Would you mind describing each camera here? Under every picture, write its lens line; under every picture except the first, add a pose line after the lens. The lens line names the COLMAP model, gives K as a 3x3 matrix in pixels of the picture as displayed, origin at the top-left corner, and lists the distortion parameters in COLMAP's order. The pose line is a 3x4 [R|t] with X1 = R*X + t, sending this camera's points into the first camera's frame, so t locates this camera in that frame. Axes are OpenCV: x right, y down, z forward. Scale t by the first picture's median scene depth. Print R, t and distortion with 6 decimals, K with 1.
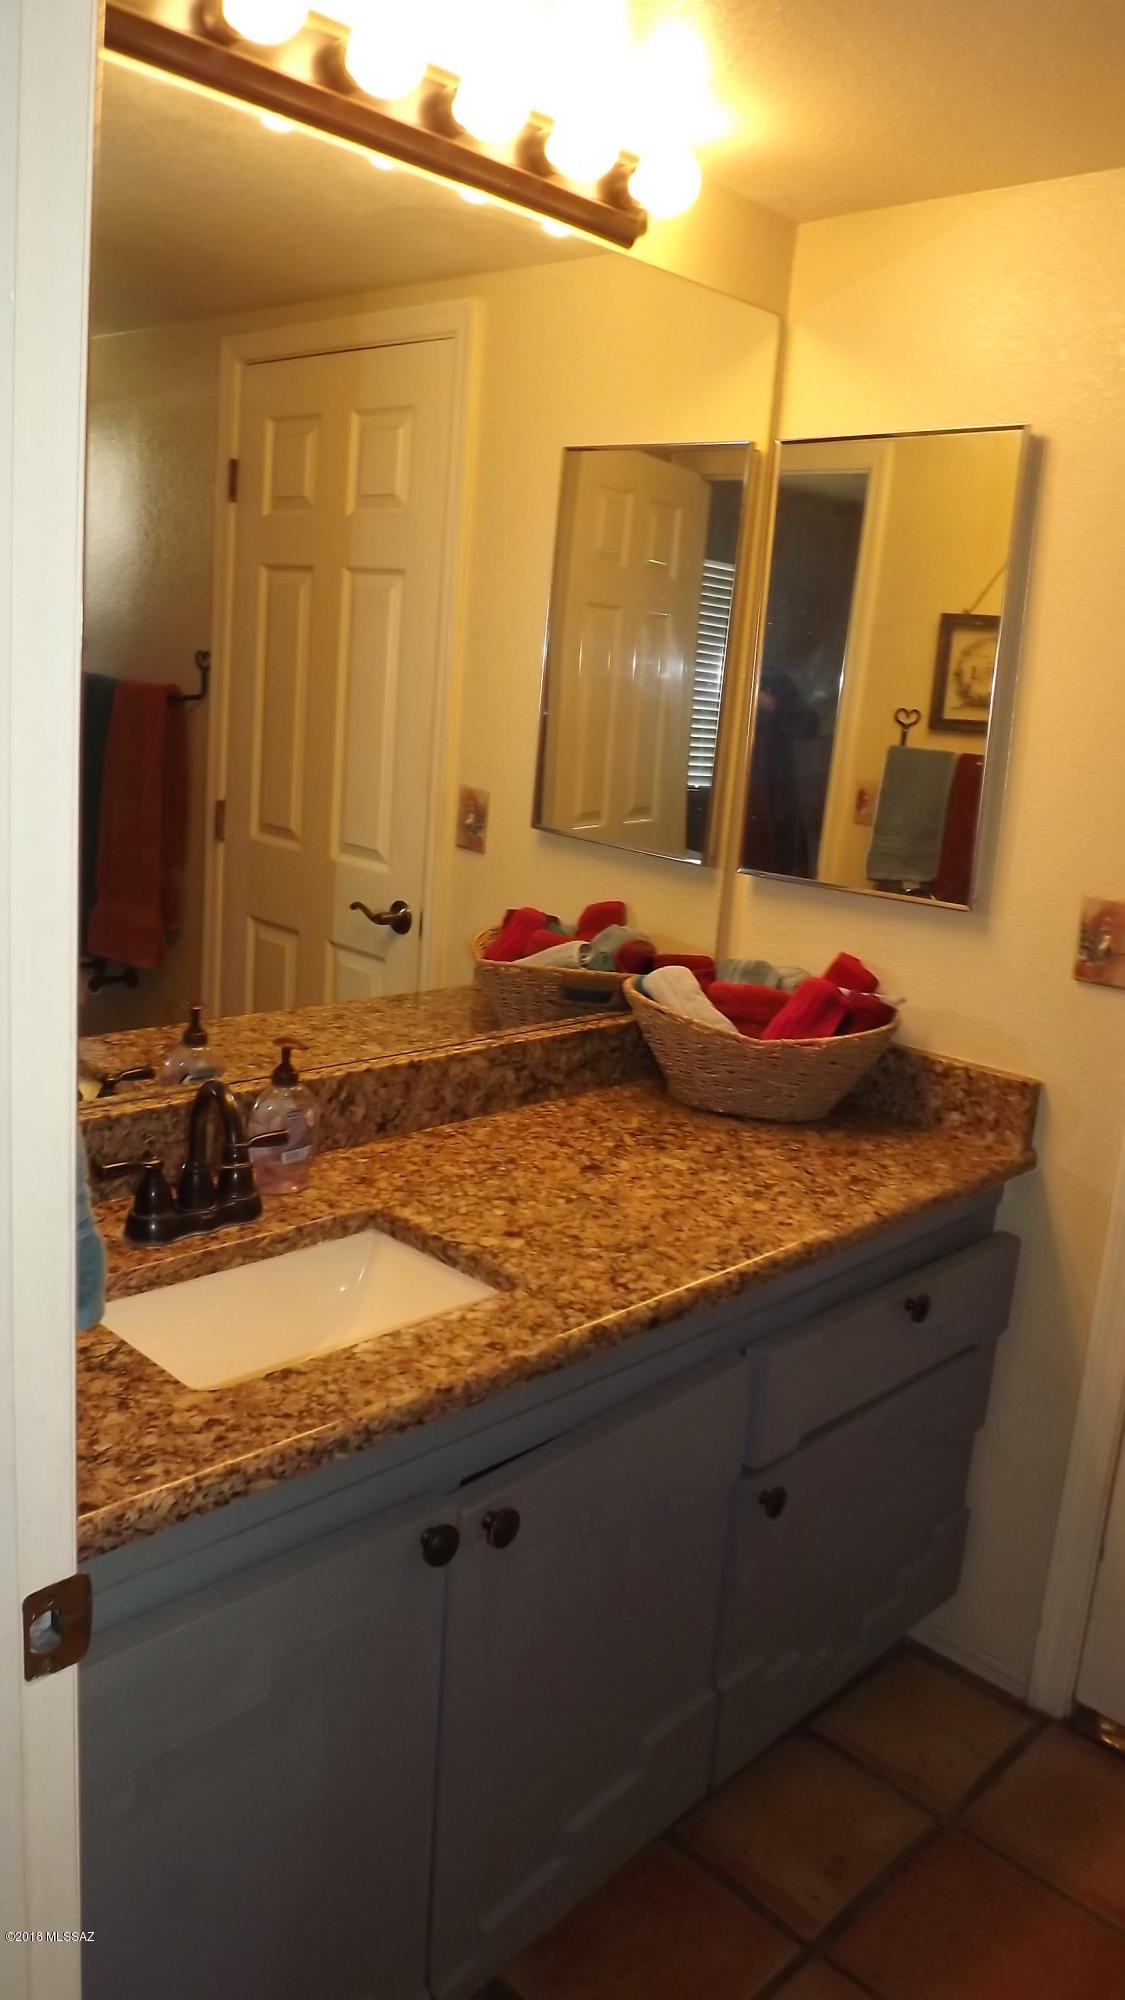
lens RADIAL K [[1453.2, 0, 548.9], [0, 1453.2, 993.4], [0, 0, 1]] dist [-0.048519, 0.016120]
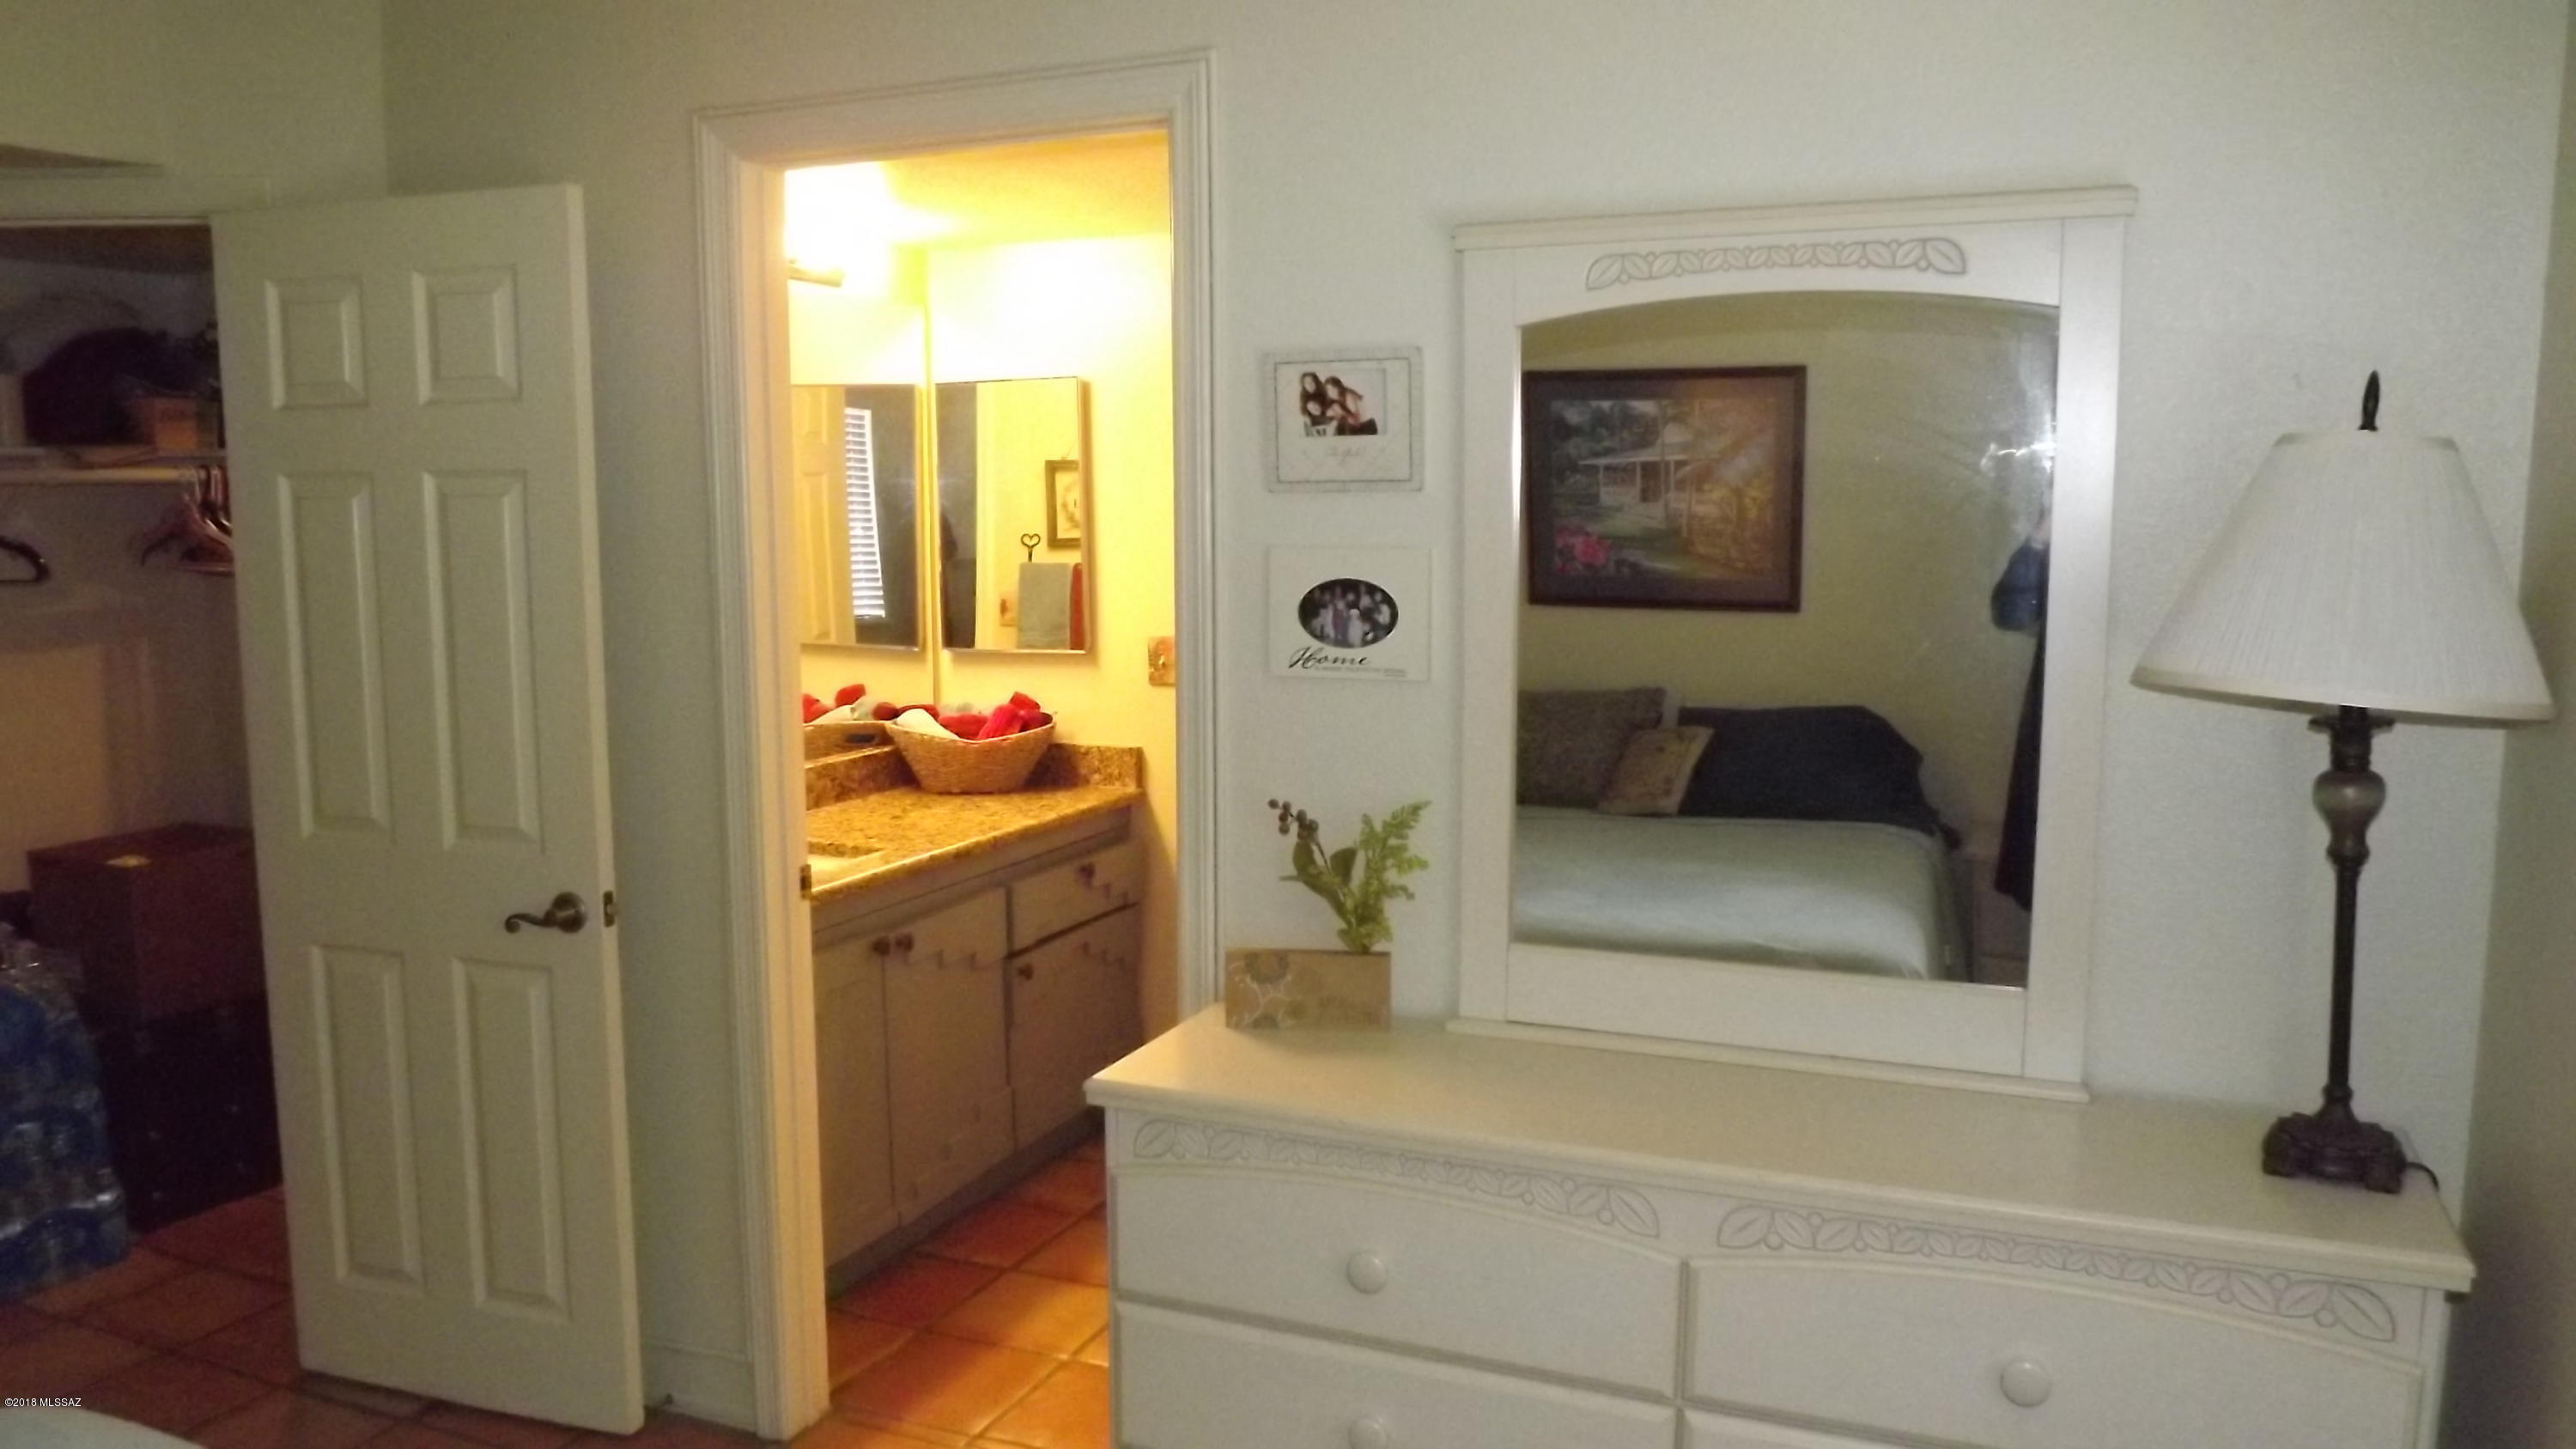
lens RADIAL K [[1872.0, 0, 1288.6], [0, 1872.0, 731.9], [0, 0, 1]] dist [-0.048519, 0.016120]
pose [[0.925279, -0.124814, 0.358162, -0.272046], [0.154636, 0.986397, -0.055746, 0.182766], [-0.346332, 0.106965, 0.931994, -1.060589]]
